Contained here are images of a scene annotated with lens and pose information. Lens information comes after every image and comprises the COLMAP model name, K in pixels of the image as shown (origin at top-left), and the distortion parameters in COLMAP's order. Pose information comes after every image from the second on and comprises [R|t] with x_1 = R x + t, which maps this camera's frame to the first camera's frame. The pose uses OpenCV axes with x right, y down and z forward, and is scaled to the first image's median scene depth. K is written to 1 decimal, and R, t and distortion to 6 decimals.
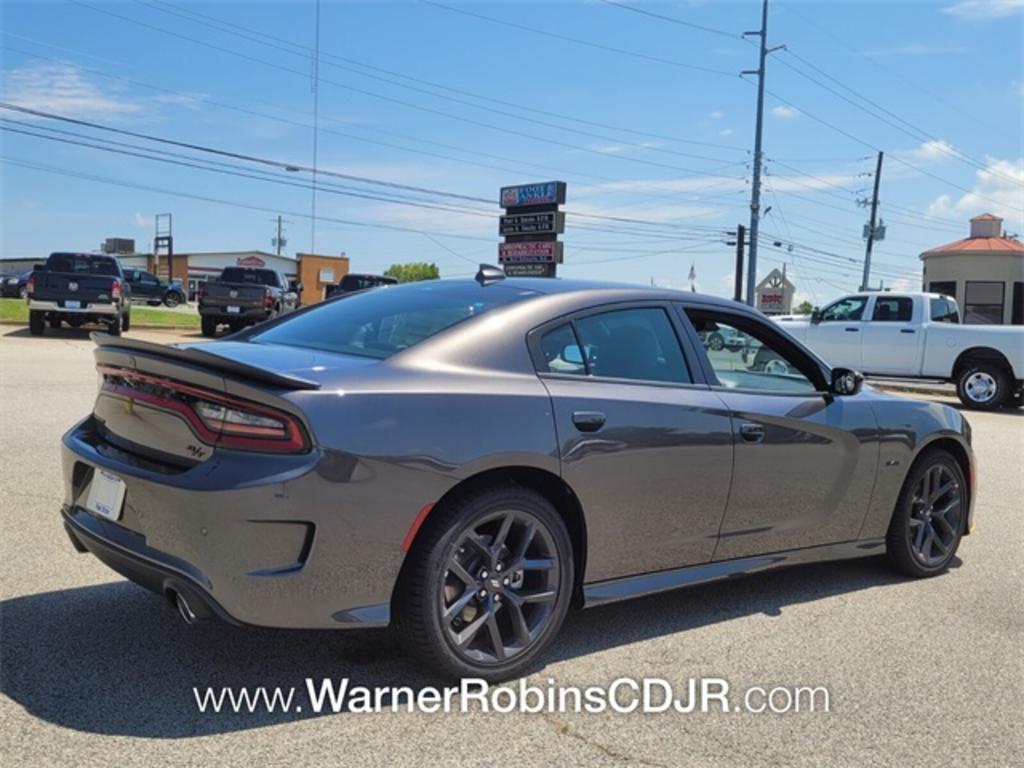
lens RADIAL K [[1043.7, 0, 472.1], [0, 1043.7, 398.2], [0, 0, 1]] dist [0.053087, -0.008676]
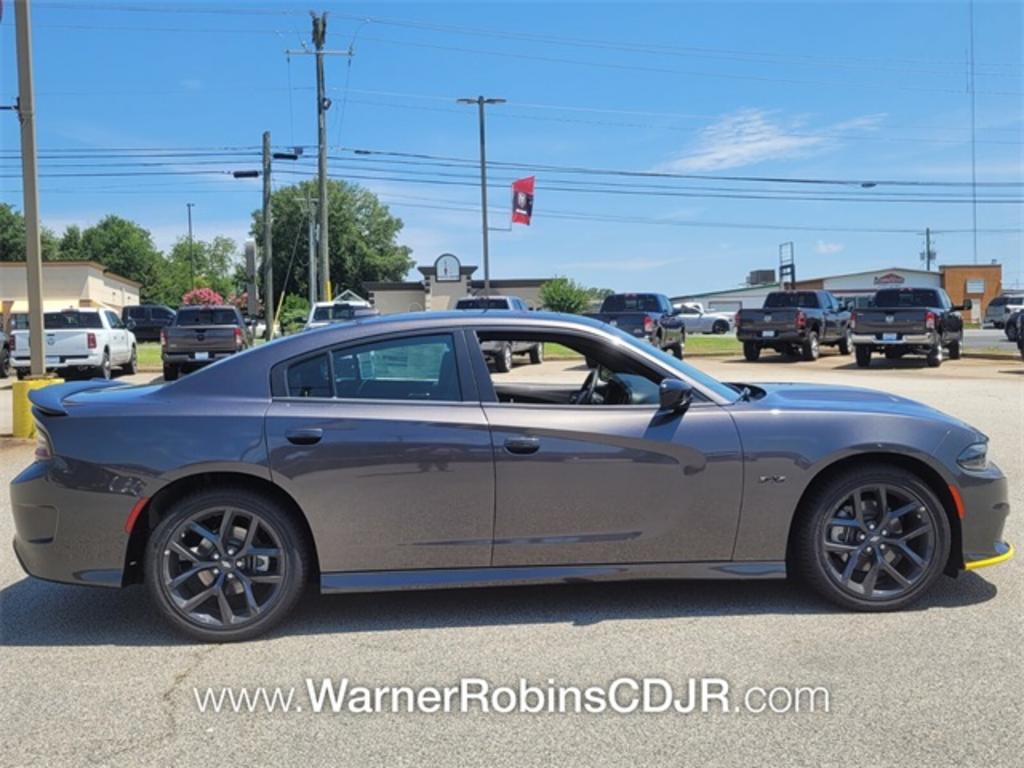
lens RADIAL K [[1038.0, 0, 512.0], [0, 1038.0, 384.0], [0, 0, 1]] dist [0.031605, -0.009519]
pose [[0.810242, -0.038106, -0.584855, 0.163050], [0.017011, 0.998993, -0.041521, 0.002589], [0.585848, 0.023693, 0.810074, 0.026782]]
